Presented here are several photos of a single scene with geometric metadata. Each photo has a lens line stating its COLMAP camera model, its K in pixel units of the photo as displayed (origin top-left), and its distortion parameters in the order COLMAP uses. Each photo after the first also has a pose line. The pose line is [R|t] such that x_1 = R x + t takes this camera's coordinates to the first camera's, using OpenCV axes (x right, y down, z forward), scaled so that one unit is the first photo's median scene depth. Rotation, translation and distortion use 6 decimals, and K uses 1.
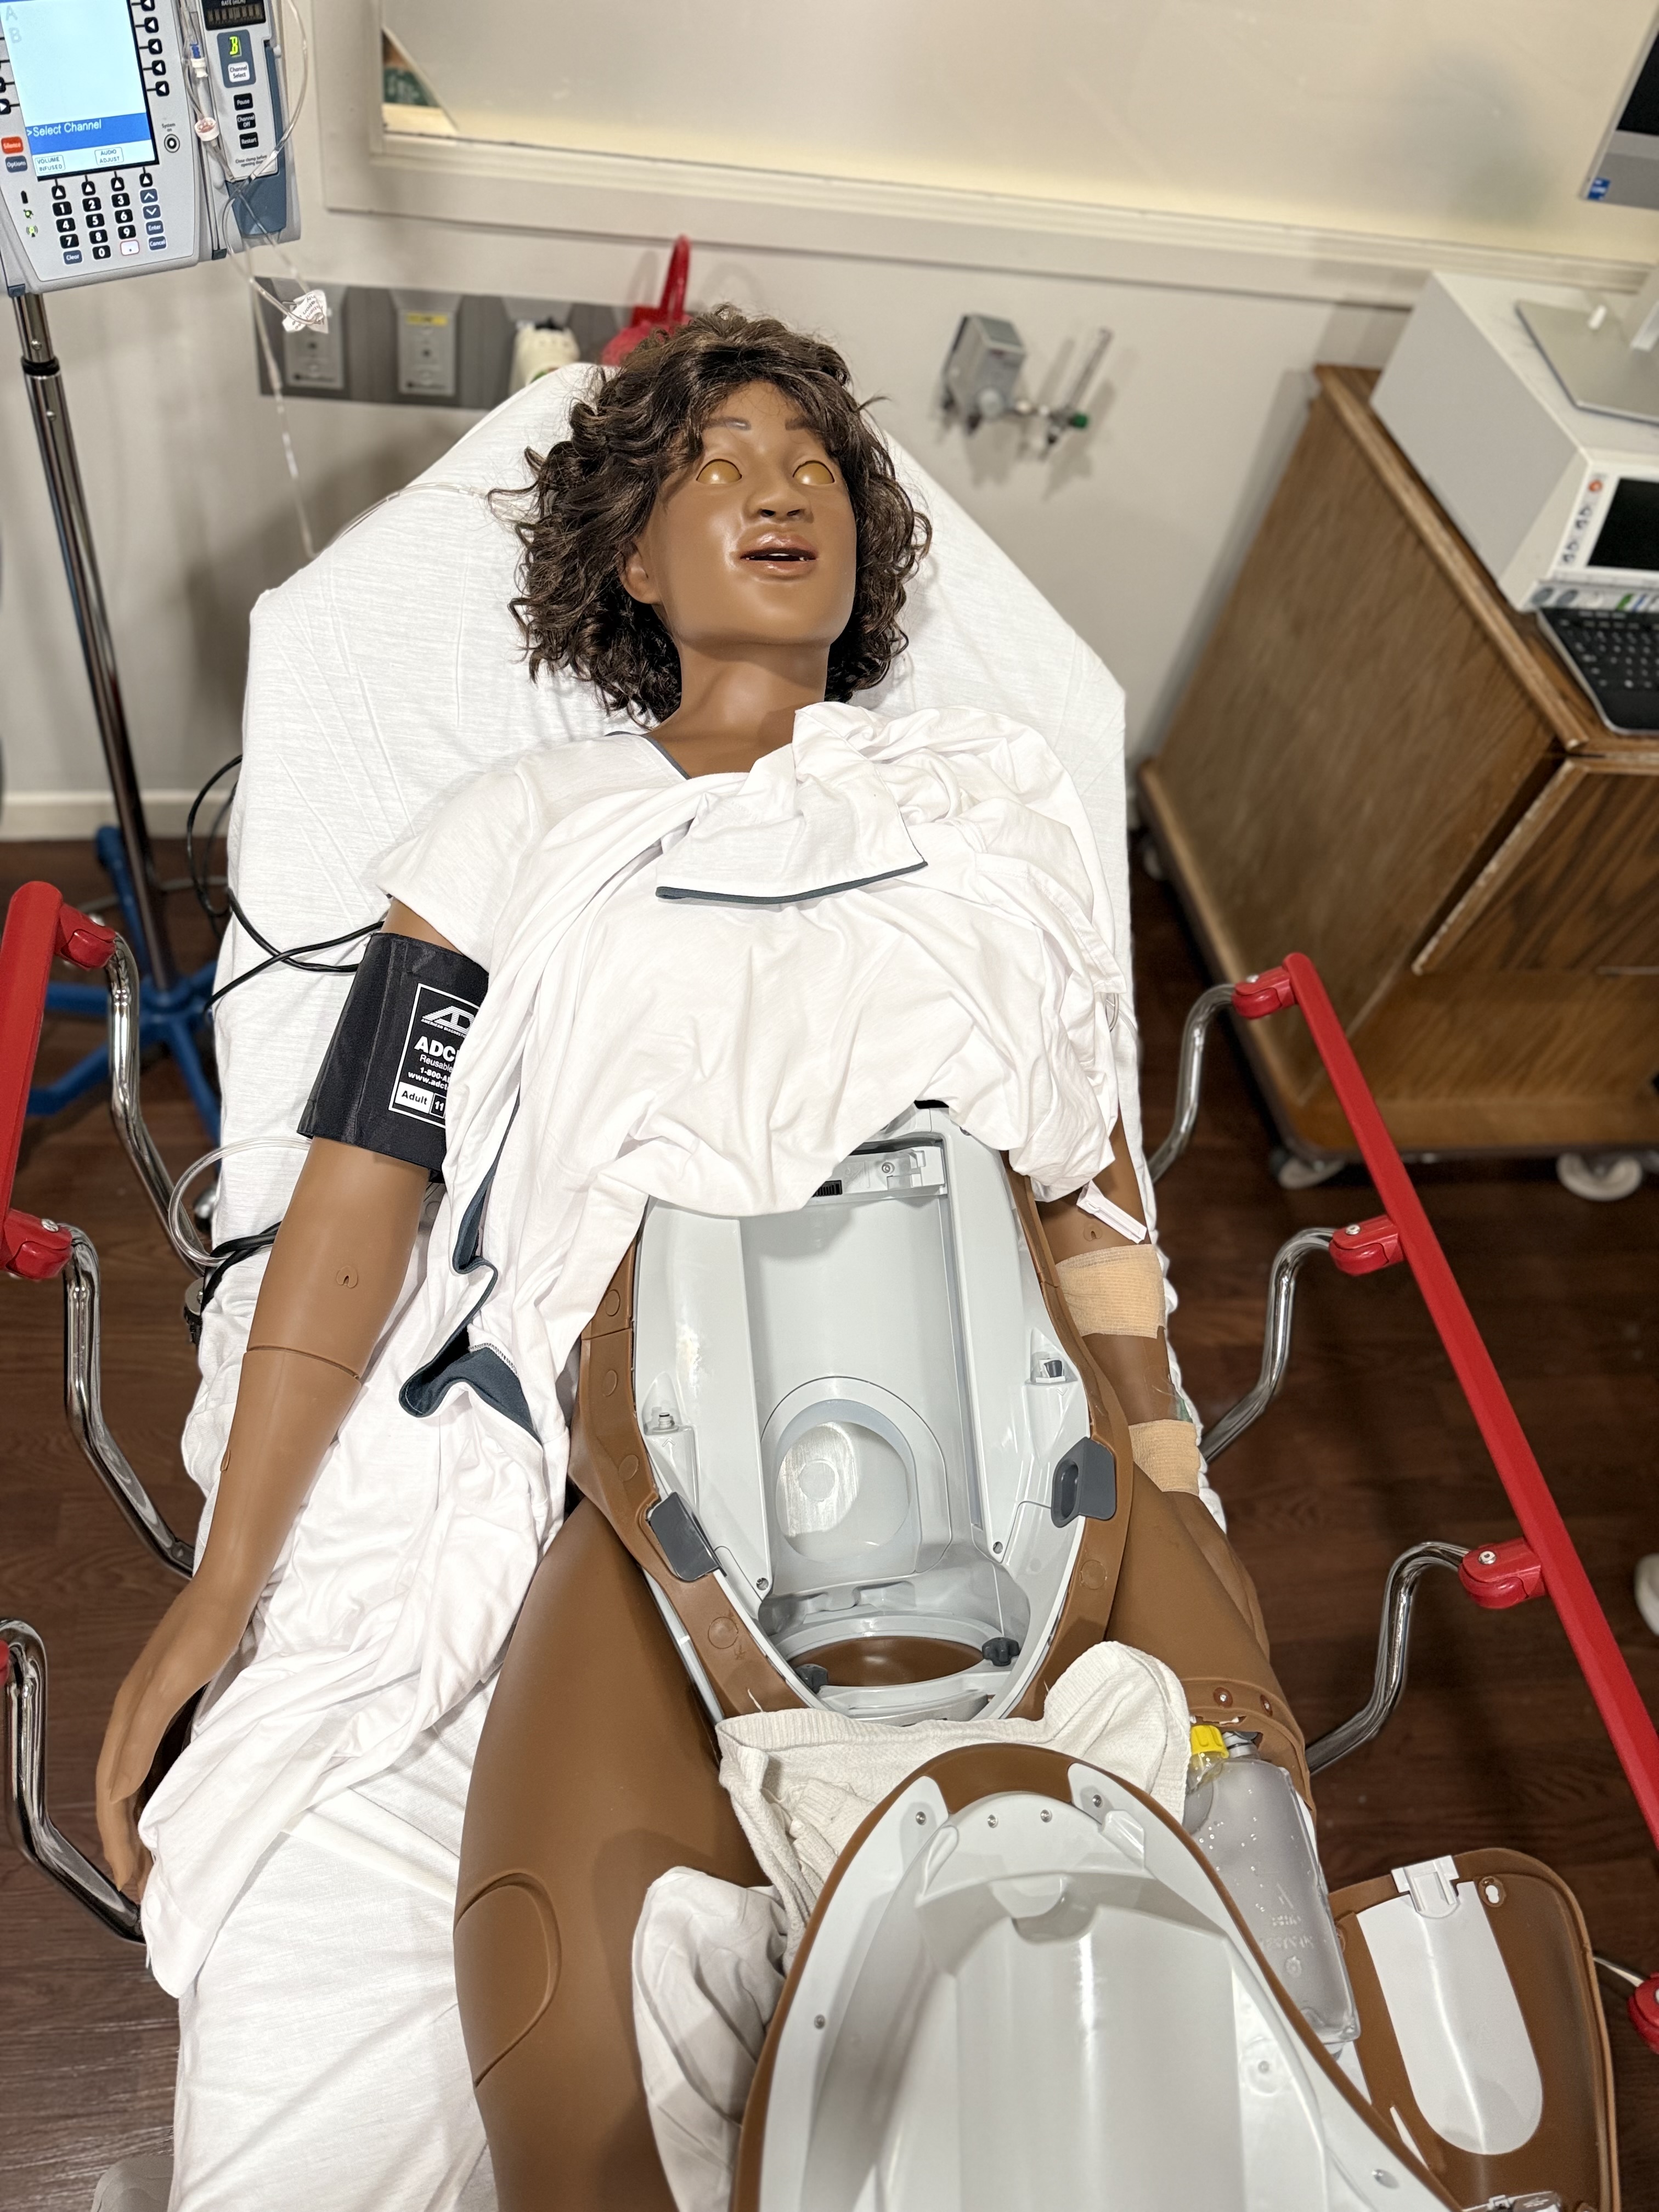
lens RADIAL K [[1520.4, 0, 829.5], [0, 1520.4, 1106.0], [0, 0, 1]] dist [-0.001412, -0.010855]
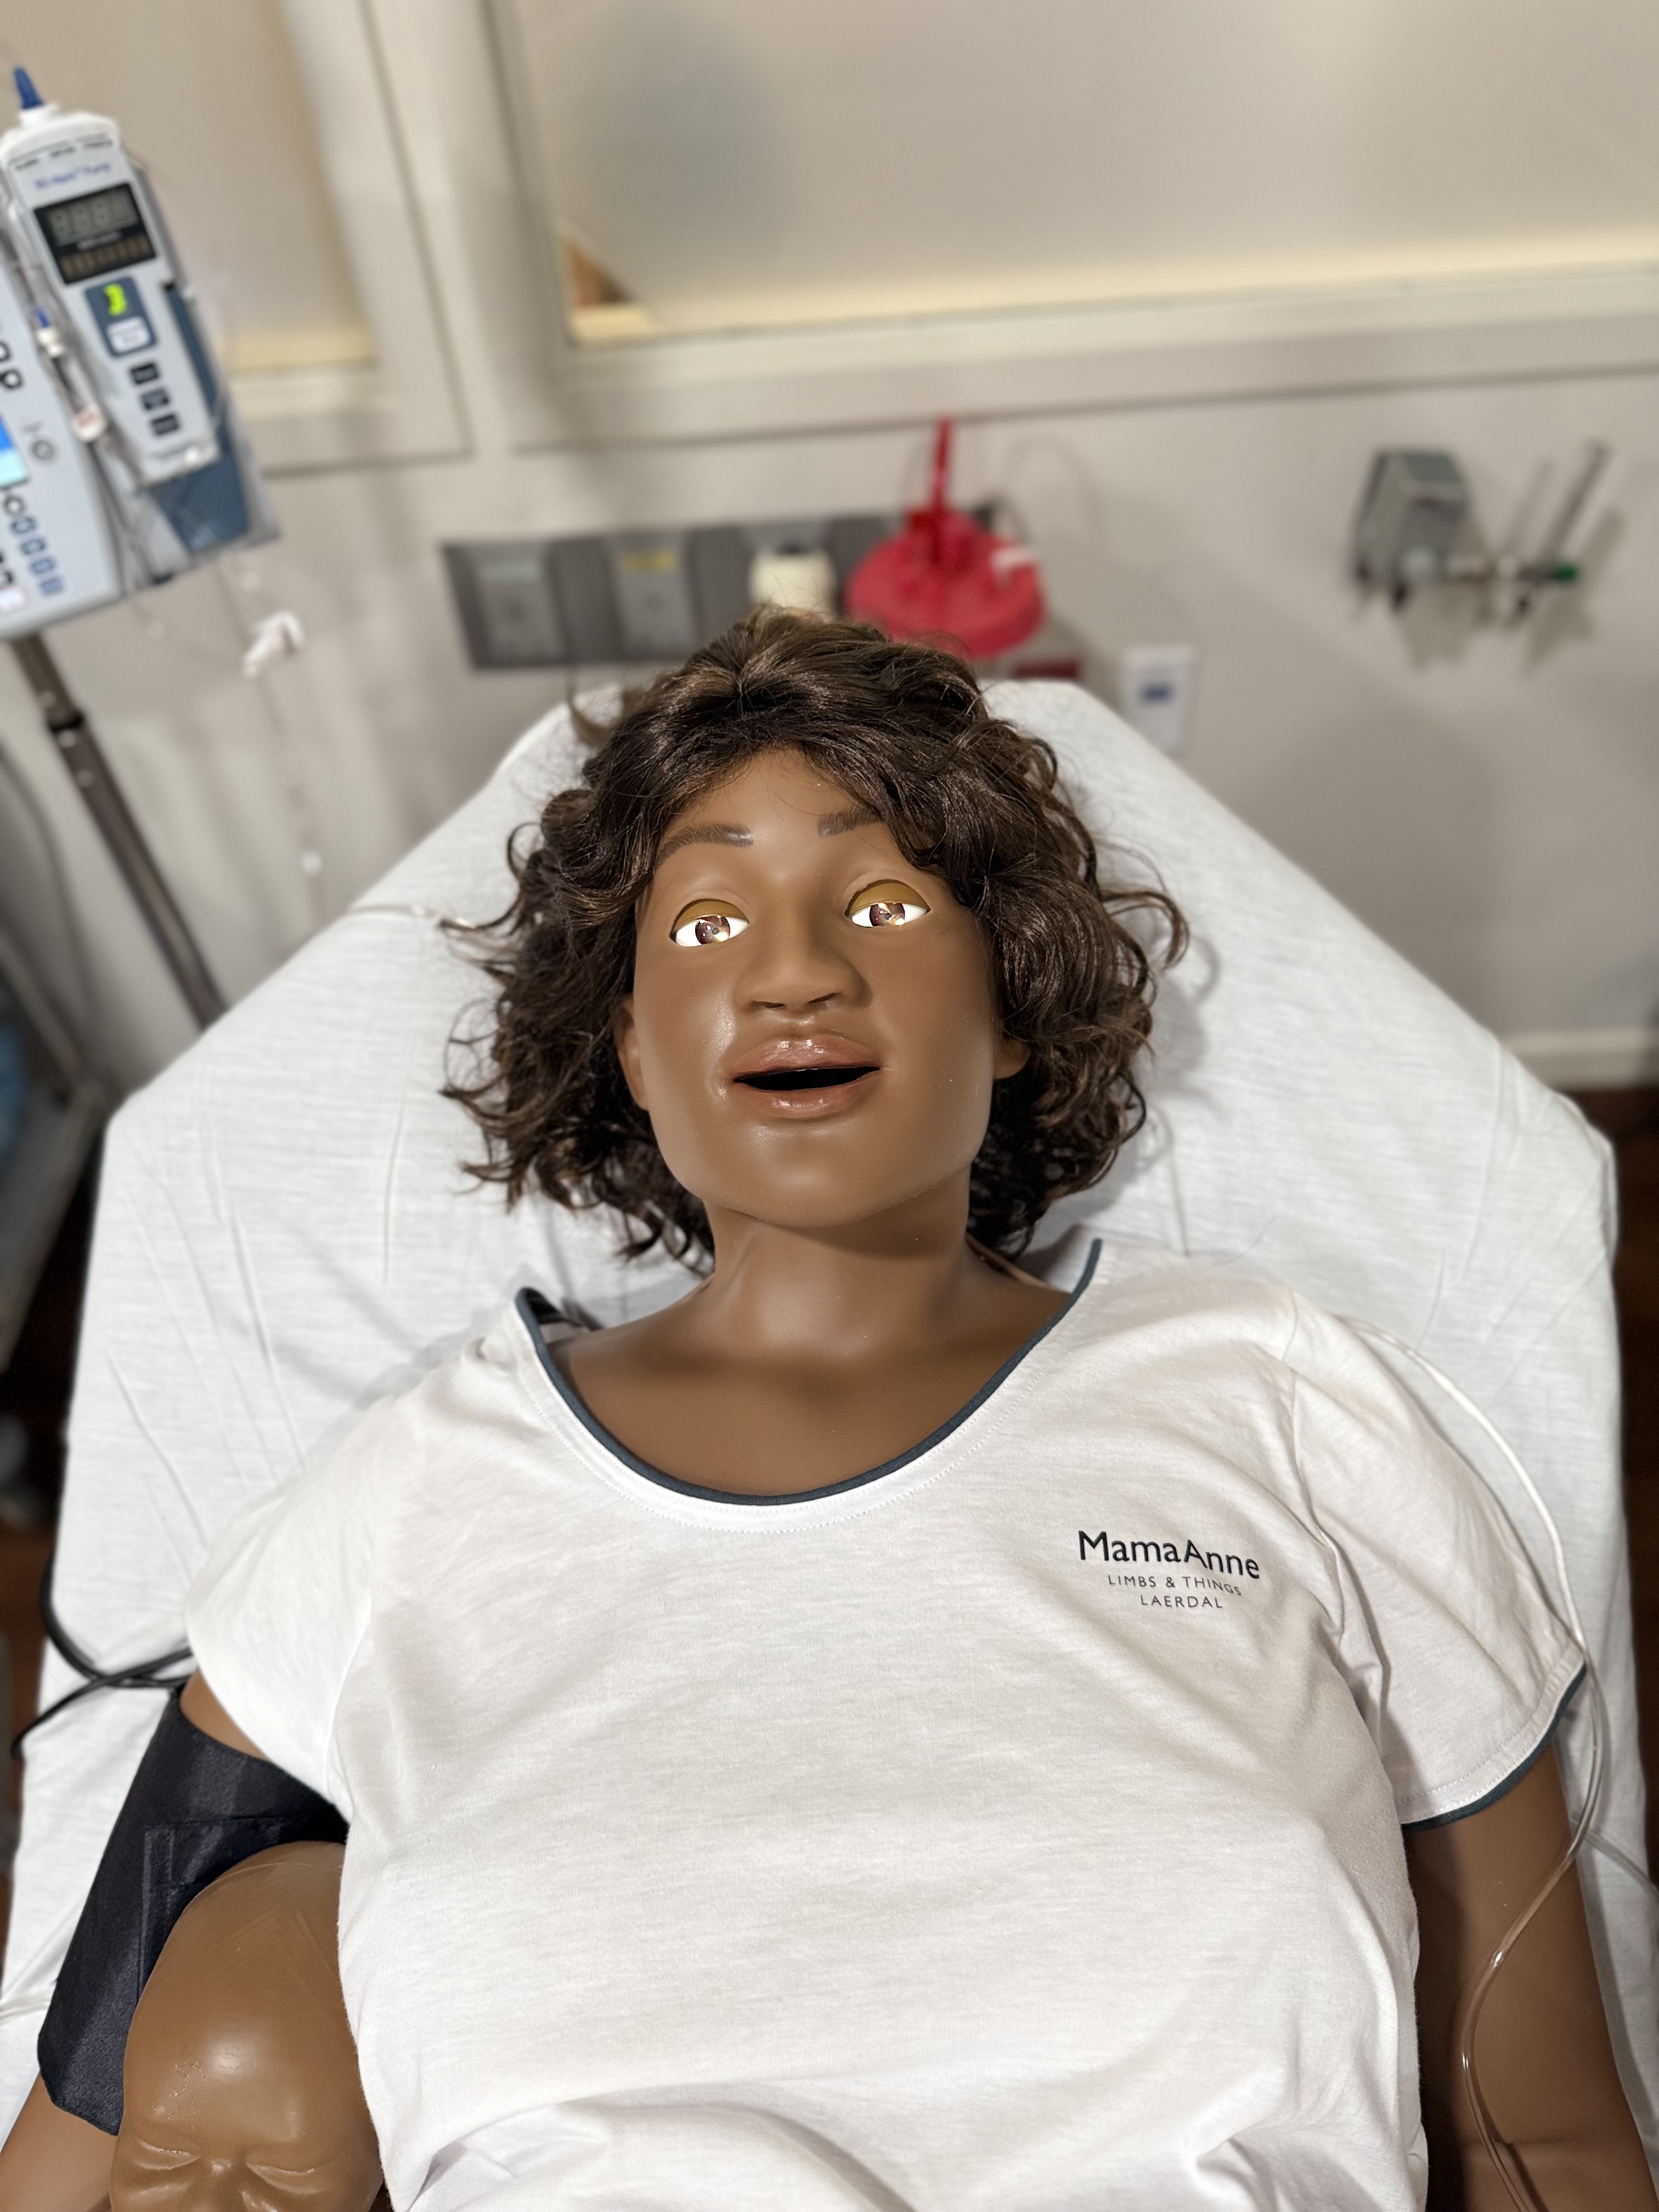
lens RADIAL K [[1520.4, 0, 829.5], [0, 1520.4, 1106.0], [0, 0, 1]] dist [-0.001412, -0.010855]
pose [[0.945943, -0.001500, -0.324330, 0.130427], [-0.020394, 0.997735, -0.064095, -0.288454], [0.323692, 0.067245, 0.943770, 0.464550]]
